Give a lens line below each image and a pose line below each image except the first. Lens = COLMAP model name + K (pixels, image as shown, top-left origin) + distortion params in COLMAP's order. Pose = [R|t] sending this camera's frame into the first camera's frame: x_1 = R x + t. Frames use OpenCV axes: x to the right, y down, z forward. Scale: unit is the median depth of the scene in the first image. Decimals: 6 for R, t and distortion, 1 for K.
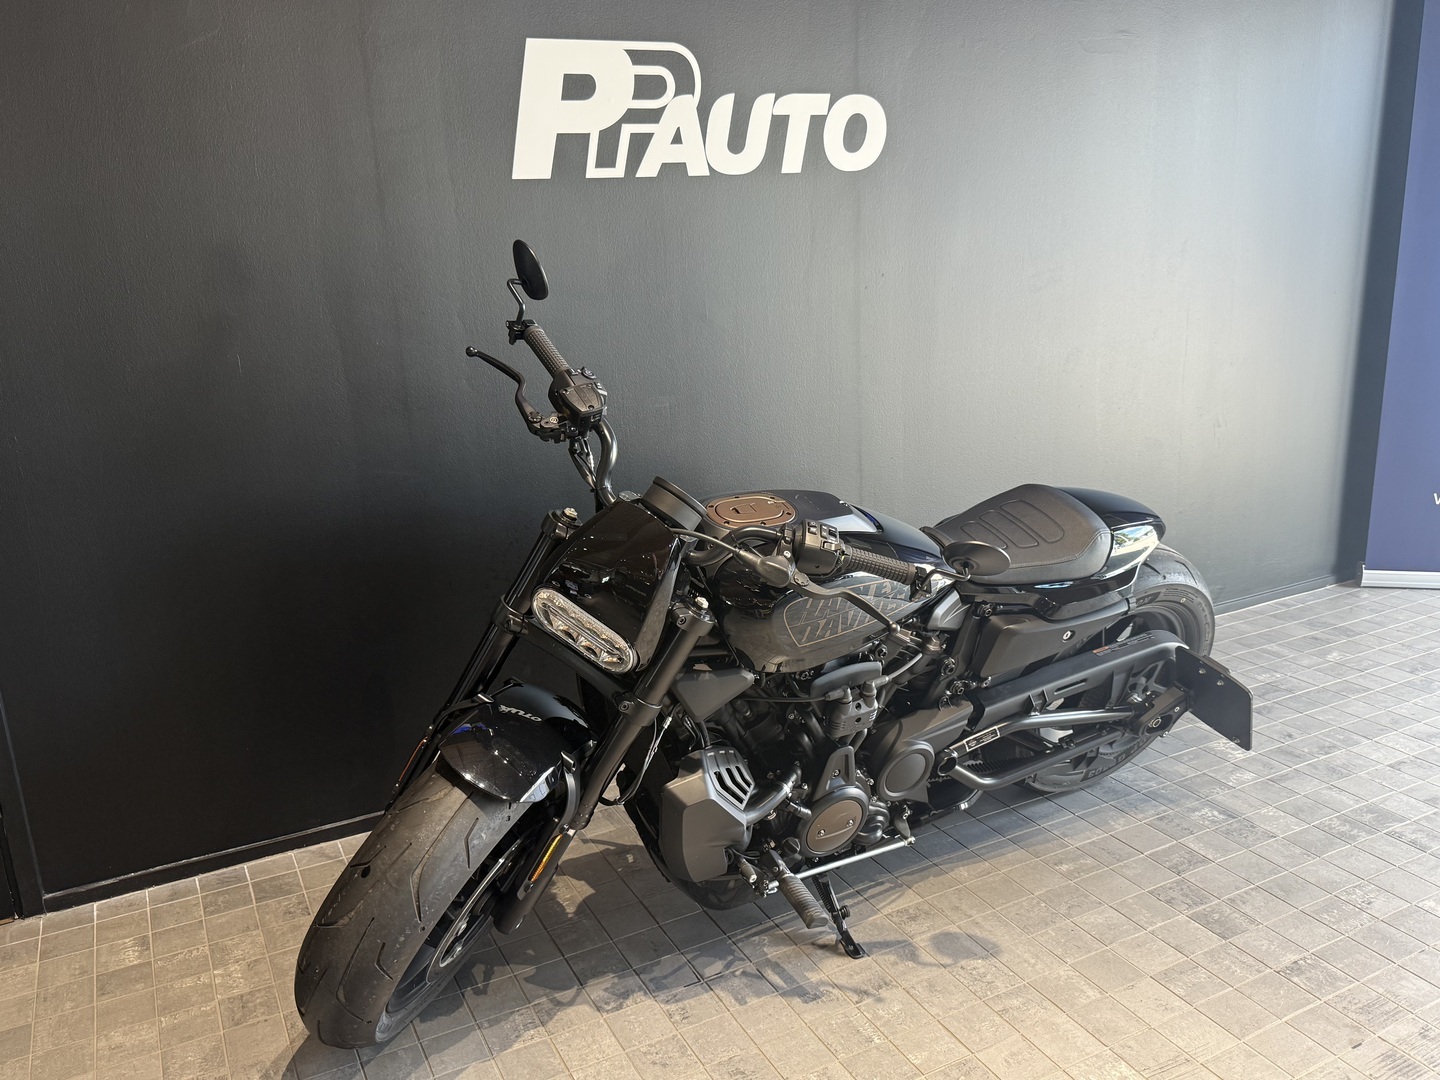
lens RADIAL K [[1204.5, 0, 720.0], [0, 1204.5, 540.0], [0, 0, 1]] dist [0.090612, -0.150937]
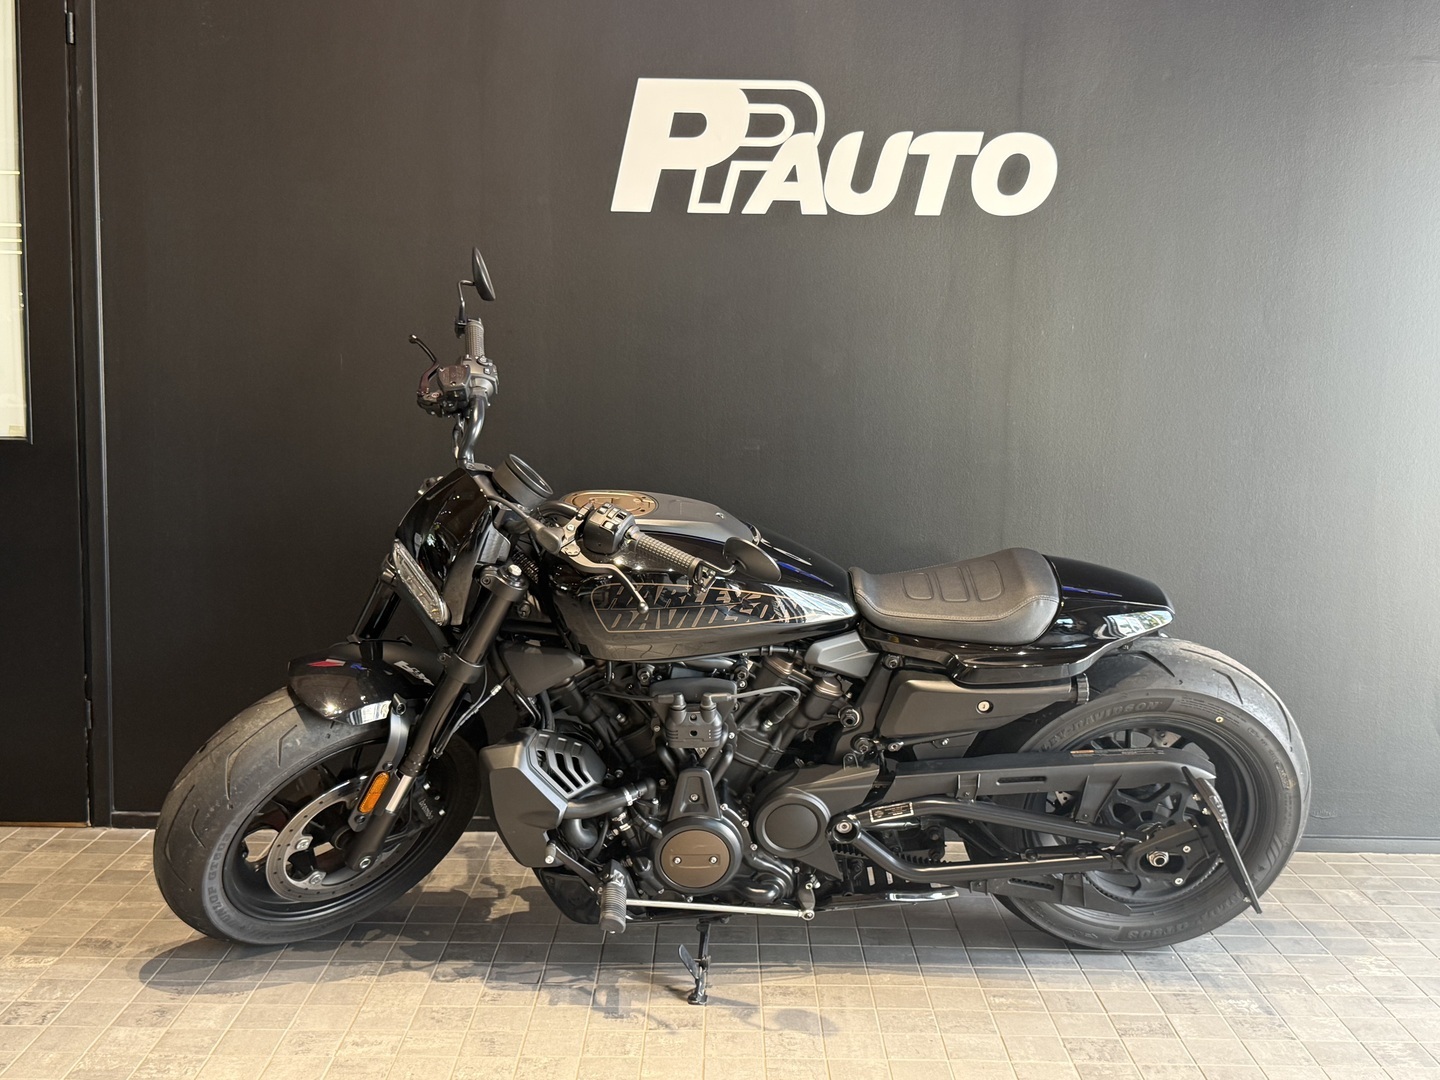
lens RADIAL K [[1745.9, 0, 716.5], [0, 1745.9, 551.5], [0, 0, 1]] dist [0.032456, 0.517631]
pose [[0.875730, 0.107261, -0.470736, 0.618999], [-0.173283, 0.979874, -0.099093, 0.112716], [0.450634, 0.168349, 0.876692, -0.200841]]
